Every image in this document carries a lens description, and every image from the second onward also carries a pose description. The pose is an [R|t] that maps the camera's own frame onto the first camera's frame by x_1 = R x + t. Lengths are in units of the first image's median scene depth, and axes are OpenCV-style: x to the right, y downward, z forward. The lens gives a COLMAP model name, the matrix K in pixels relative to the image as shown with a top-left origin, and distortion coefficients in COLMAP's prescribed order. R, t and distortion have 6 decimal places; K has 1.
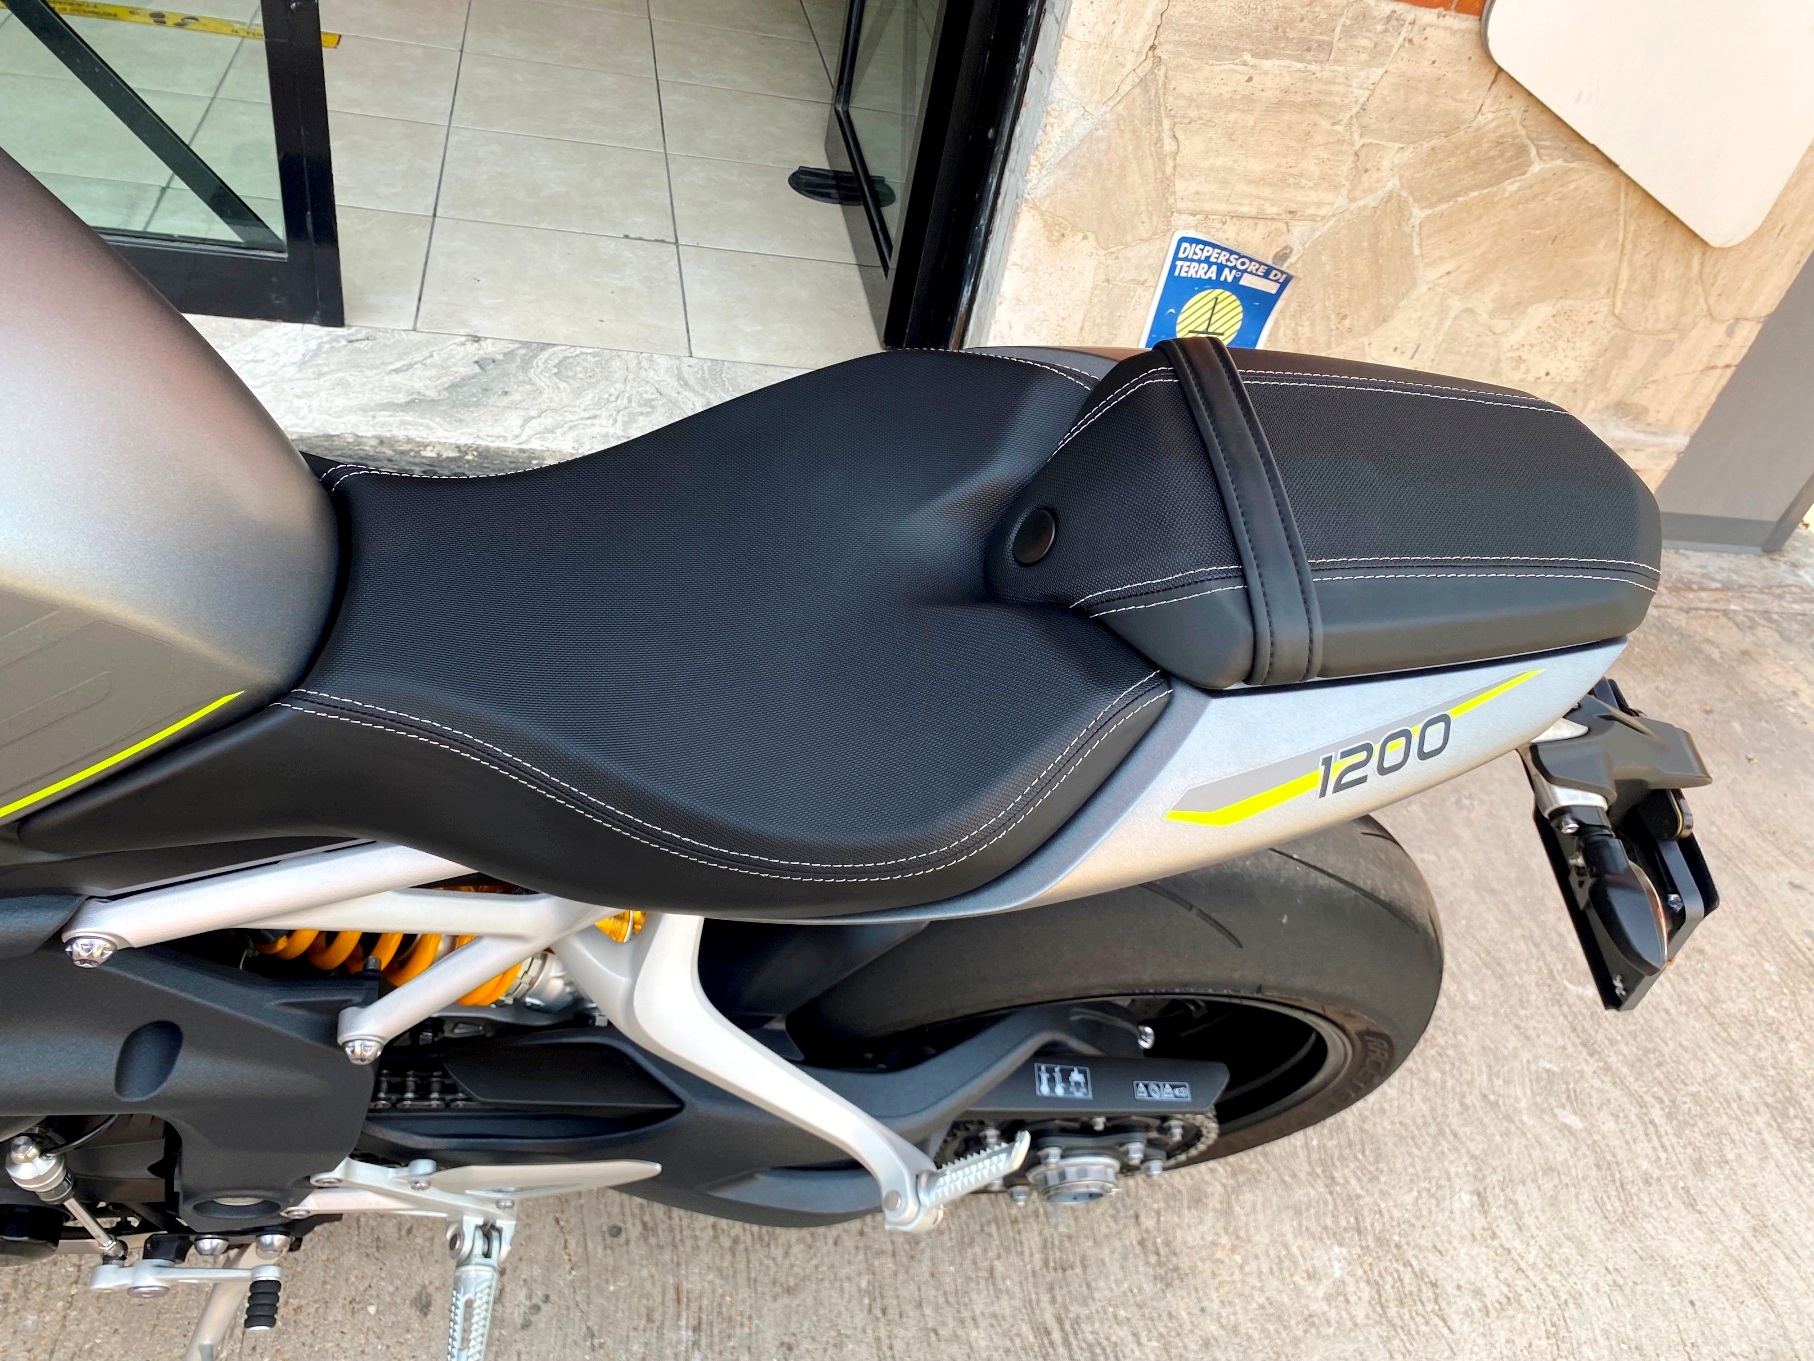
lens RADIAL K [[1392.3, 0, 917.2], [0, 1392.3, 696.1], [0, 0, 1]] dist [0.001598, 0.008816]
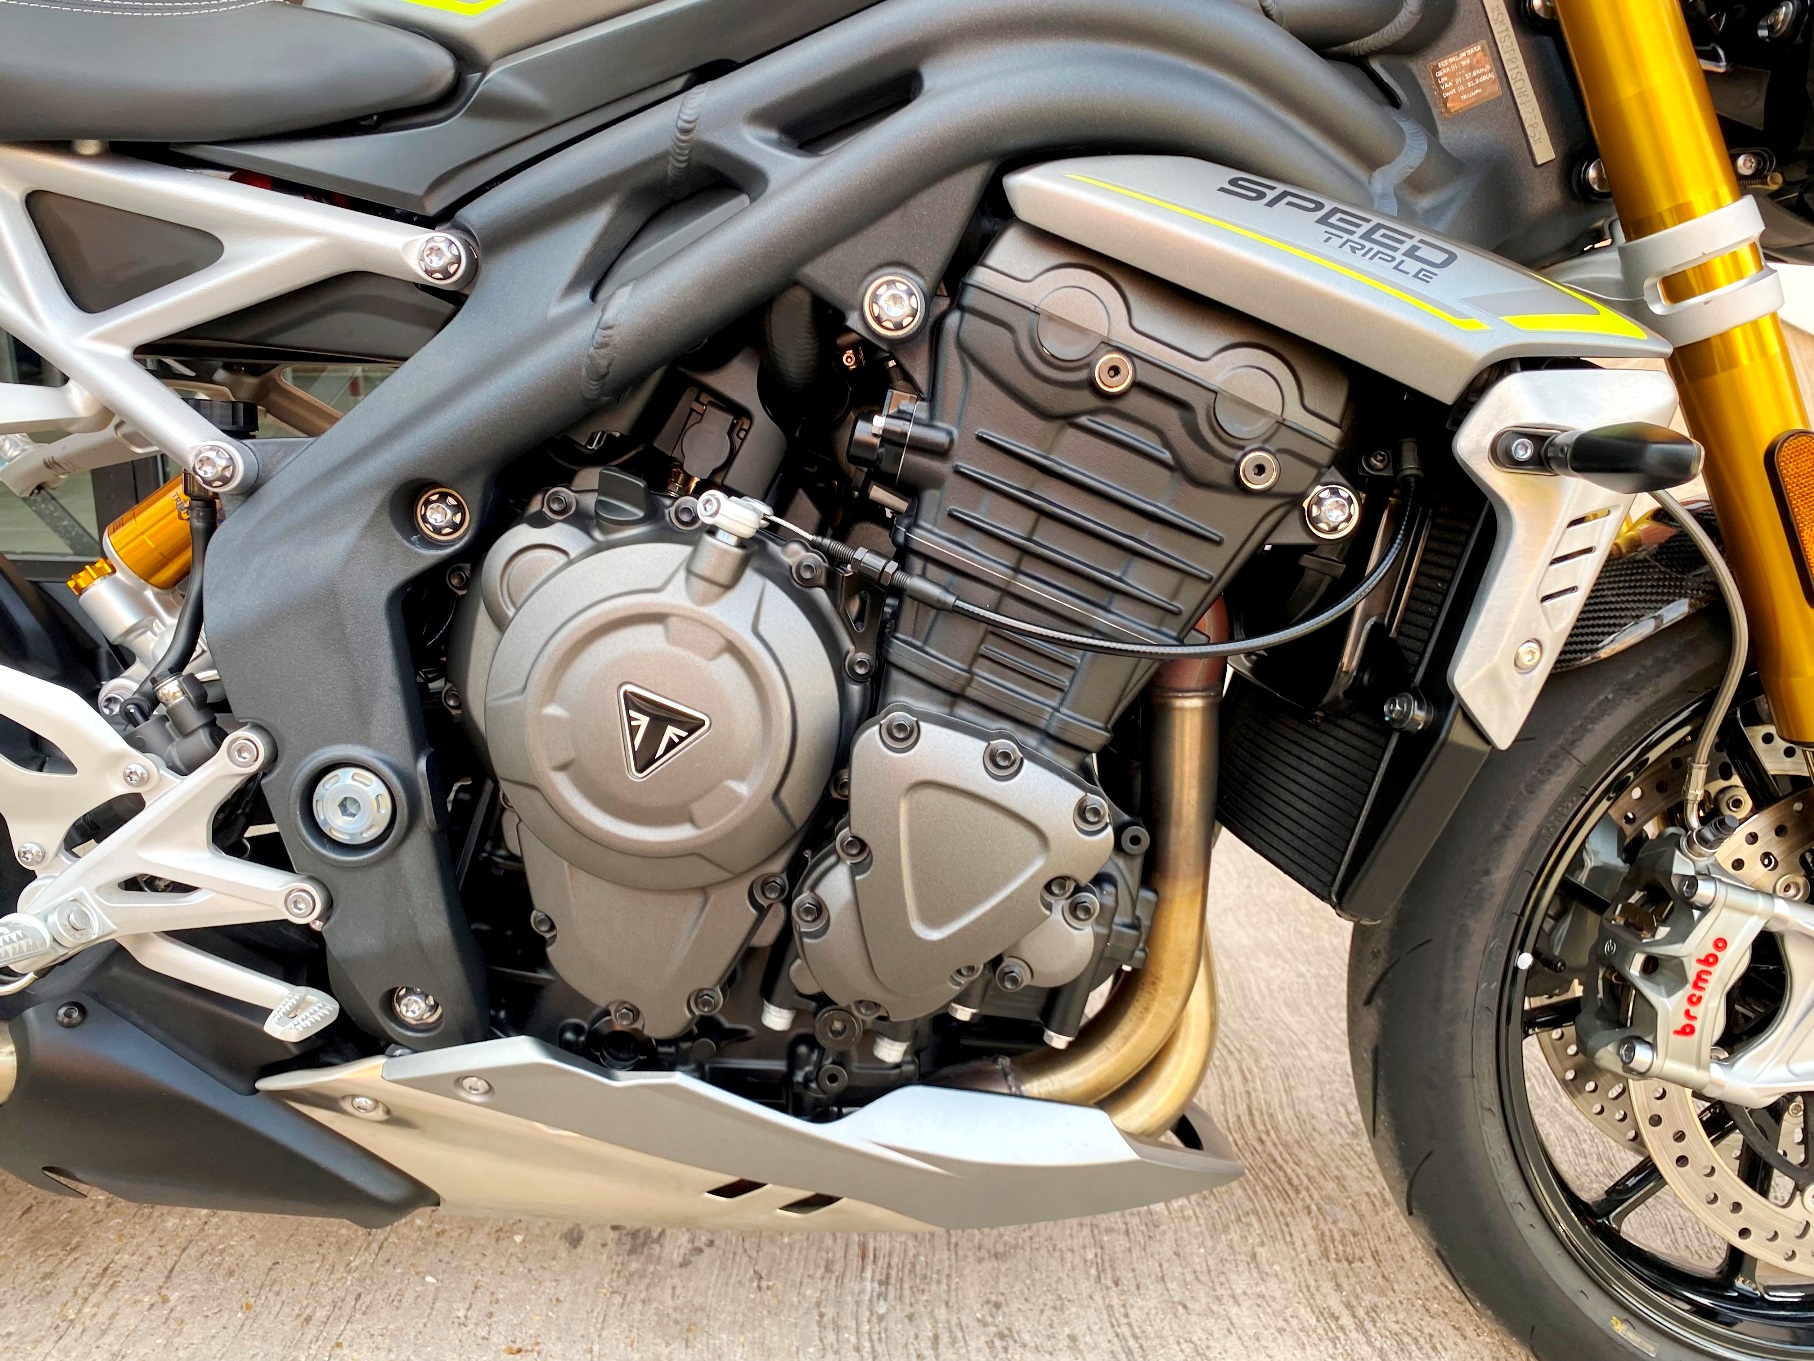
lens RADIAL K [[1389.2, 0, 910.5], [0, 1389.2, 669.9], [0, 0, 1]] dist [0.008070, 0.000215]
pose [[0.976456, -0.121113, -0.178507, 0.031290], [0.026613, 0.888825, -0.457473, 0.333331], [0.214068, 0.441951, 0.871122, 0.083057]]
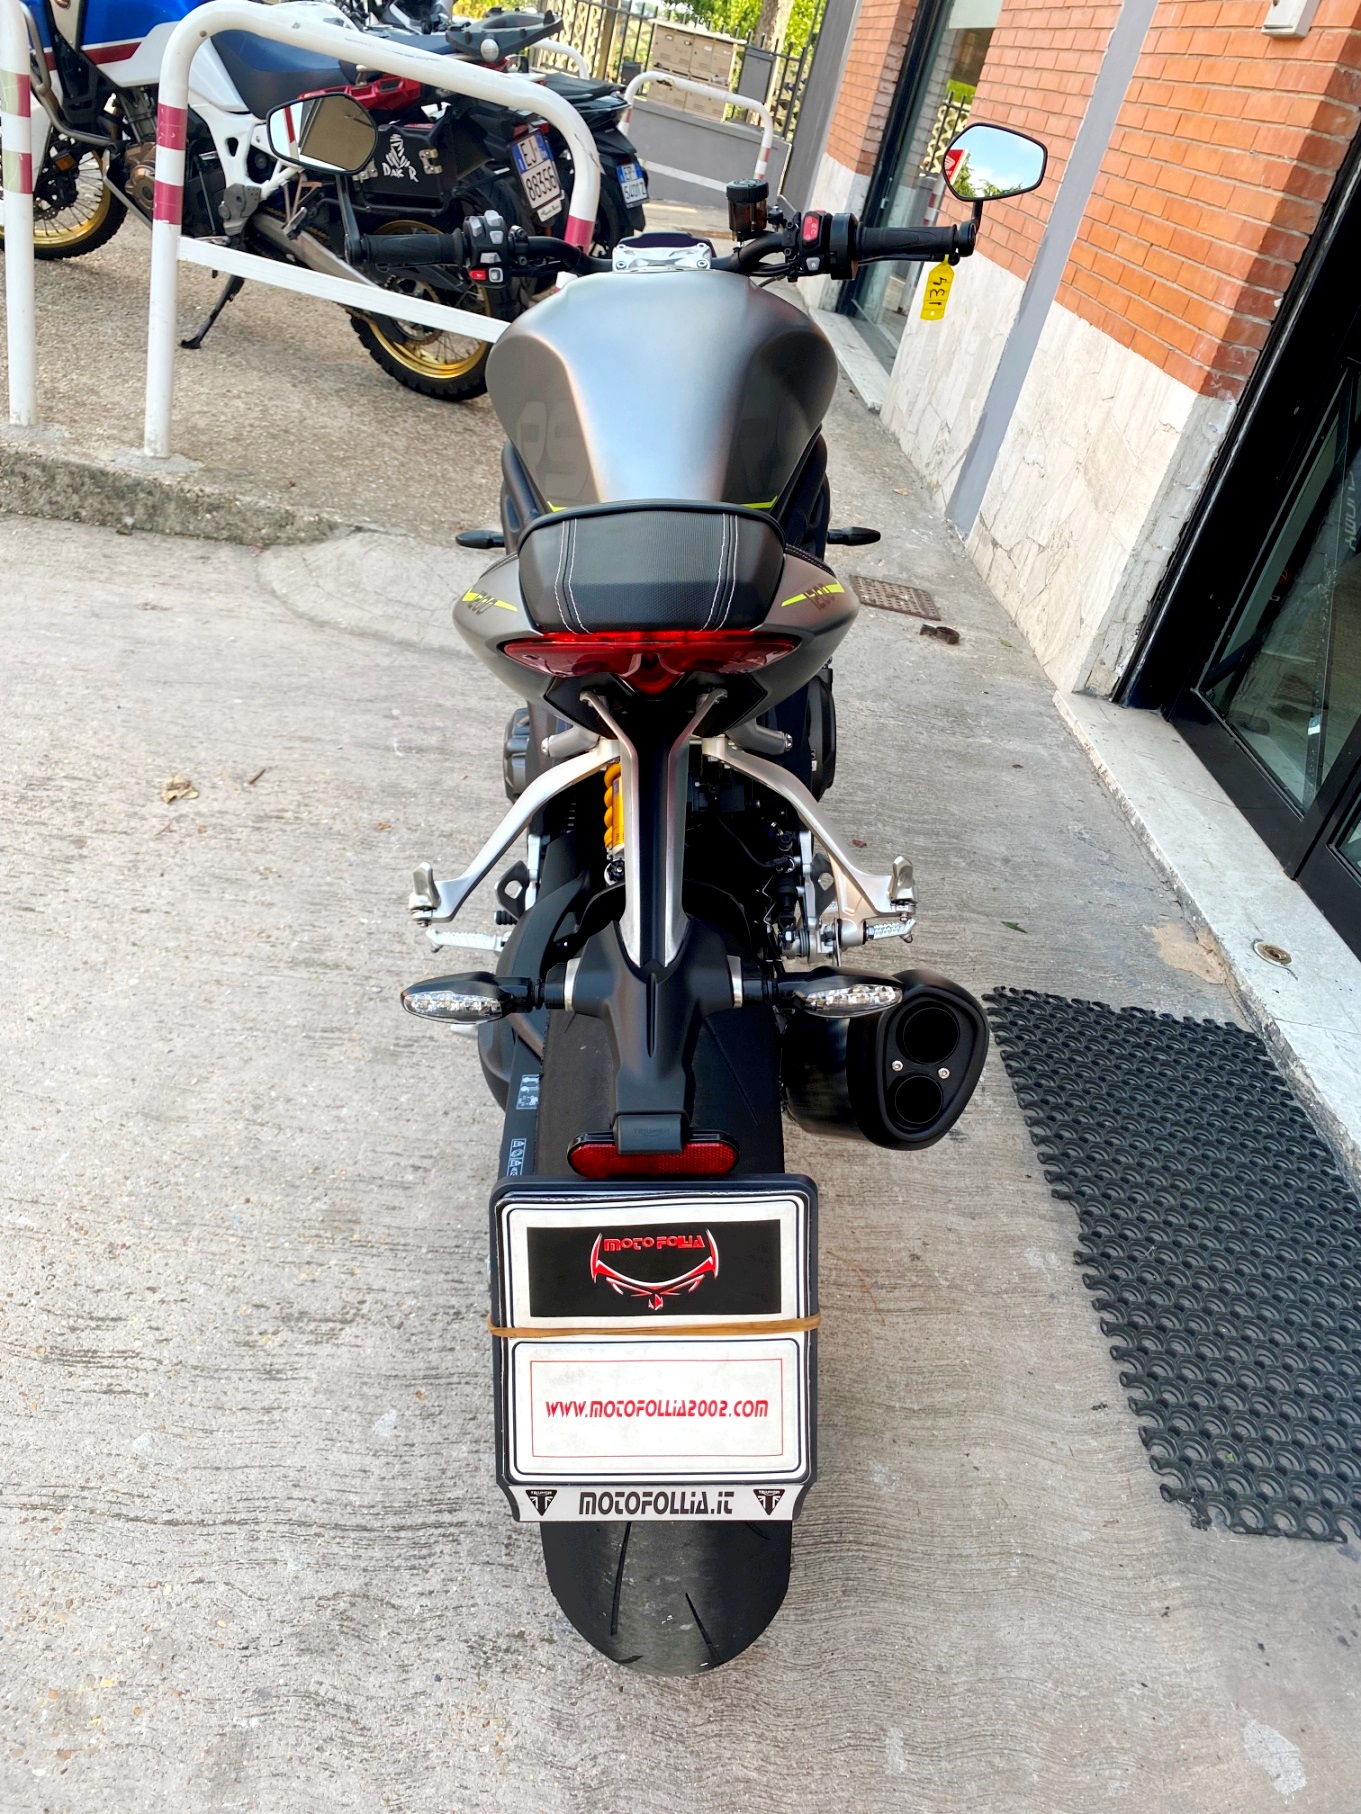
lens RADIAL K [[1380.2, 0, 685.3], [0, 1380.2, 894.4], [0, 0, 1]] dist [0.026991, -0.023871]
pose [[-0.093902, 0.313352, -0.944983, 0.631333], [-0.828708, 0.501429, 0.248619, -0.124645], [0.551748, 0.806461, 0.212592, 0.344616]]
